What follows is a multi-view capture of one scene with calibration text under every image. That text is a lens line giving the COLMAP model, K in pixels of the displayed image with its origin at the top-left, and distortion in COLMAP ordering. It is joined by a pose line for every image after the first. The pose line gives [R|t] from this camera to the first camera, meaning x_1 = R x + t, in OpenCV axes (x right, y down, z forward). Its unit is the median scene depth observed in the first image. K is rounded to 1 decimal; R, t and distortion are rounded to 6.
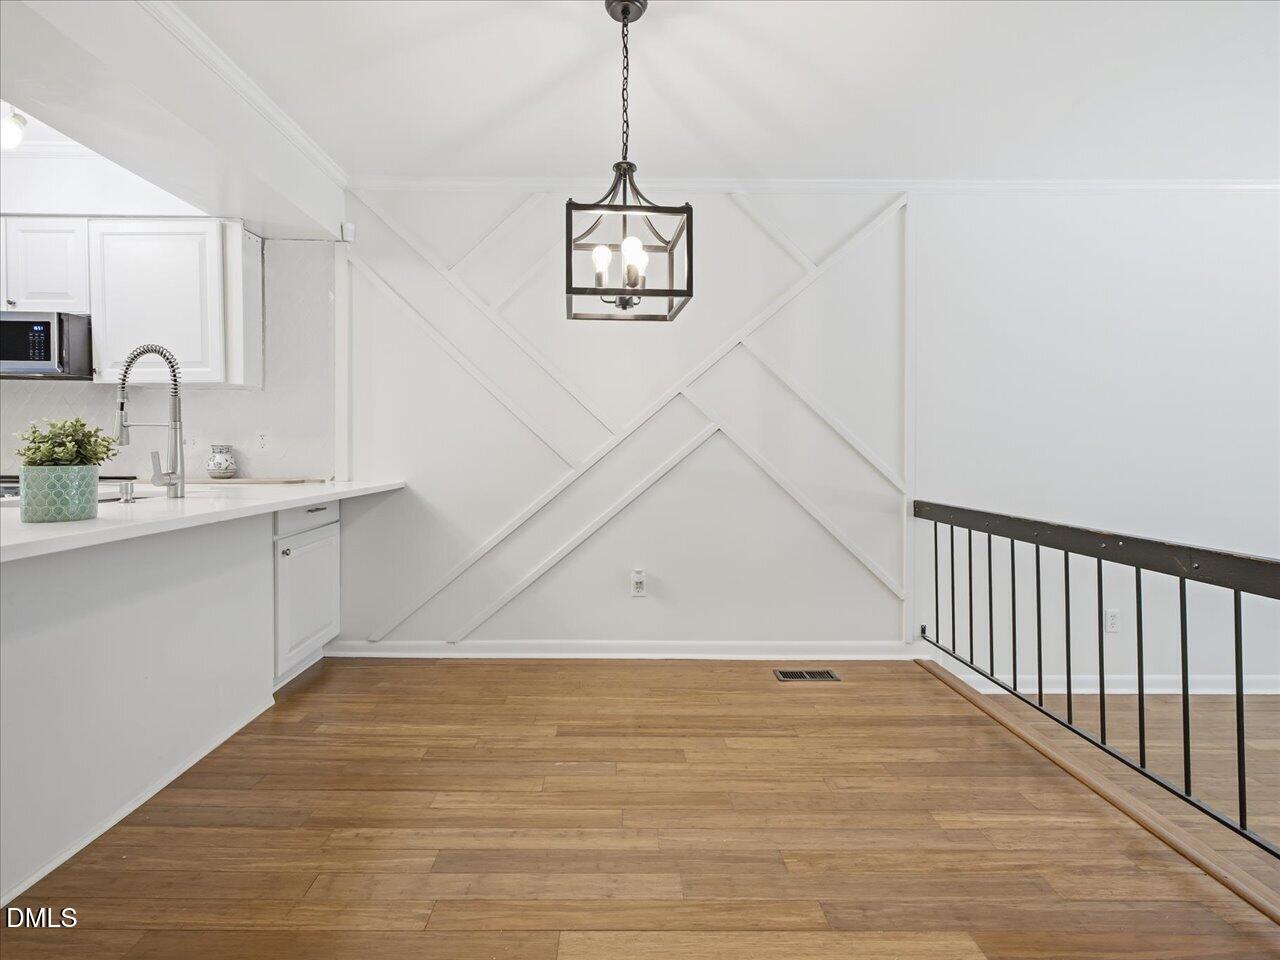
lens RADIAL K [[620.0, 0, 645.7], [0, 620.0, 454.2], [0, 0, 1]] dist [0.002751, 0.000370]
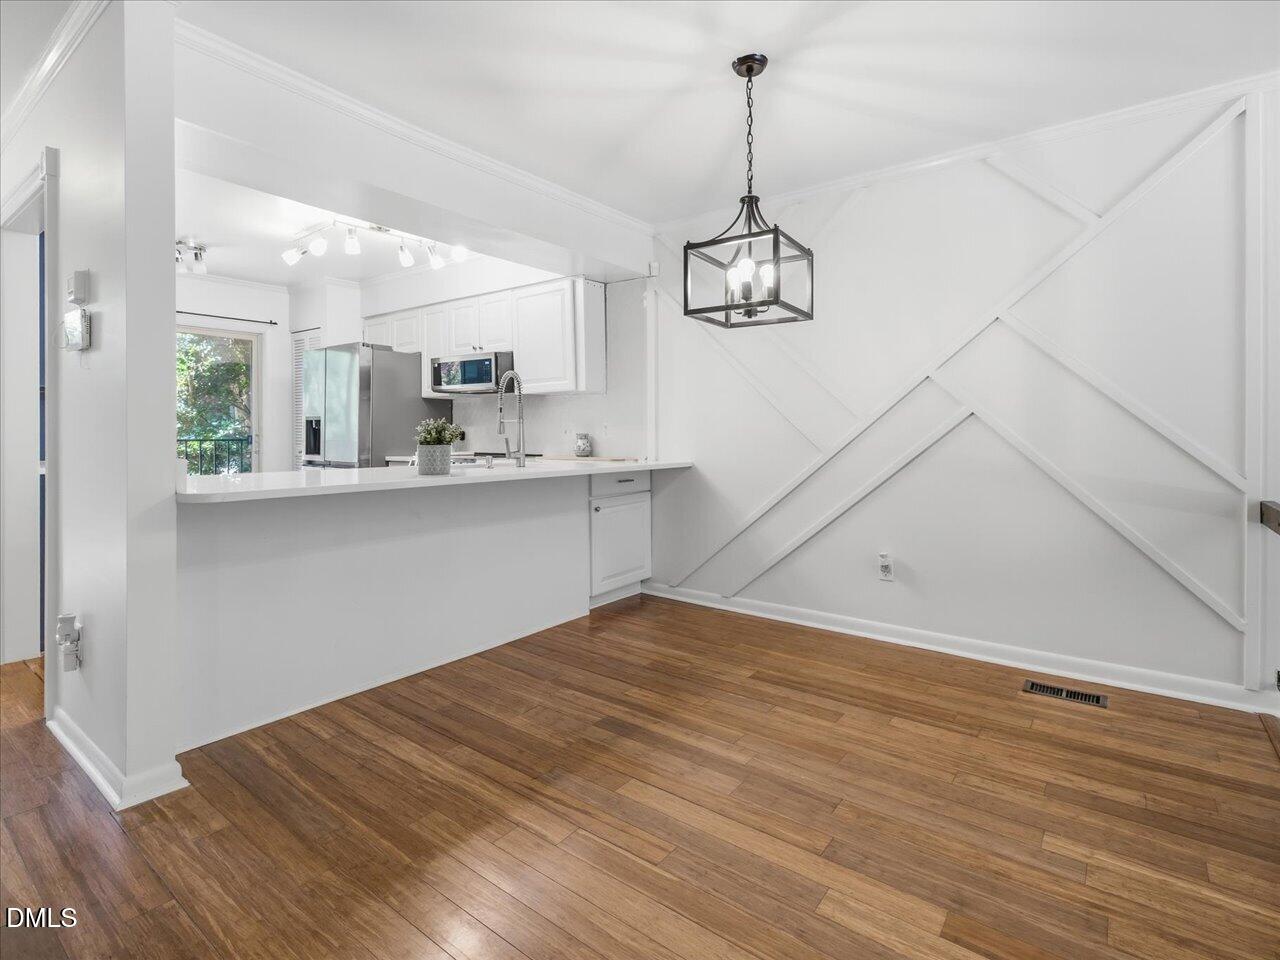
lens RADIAL K [[619.7, 0, 661.4], [0, 619.7, 443.8], [0, 0, 1]] dist [0.001999, 0.000491]
pose [[0.804352, 0.004229, -0.594138, 0.365930], [-0.001714, 0.999987, 0.004798, 0.002533], [0.594151, -0.002841, 0.804348, -0.043233]]
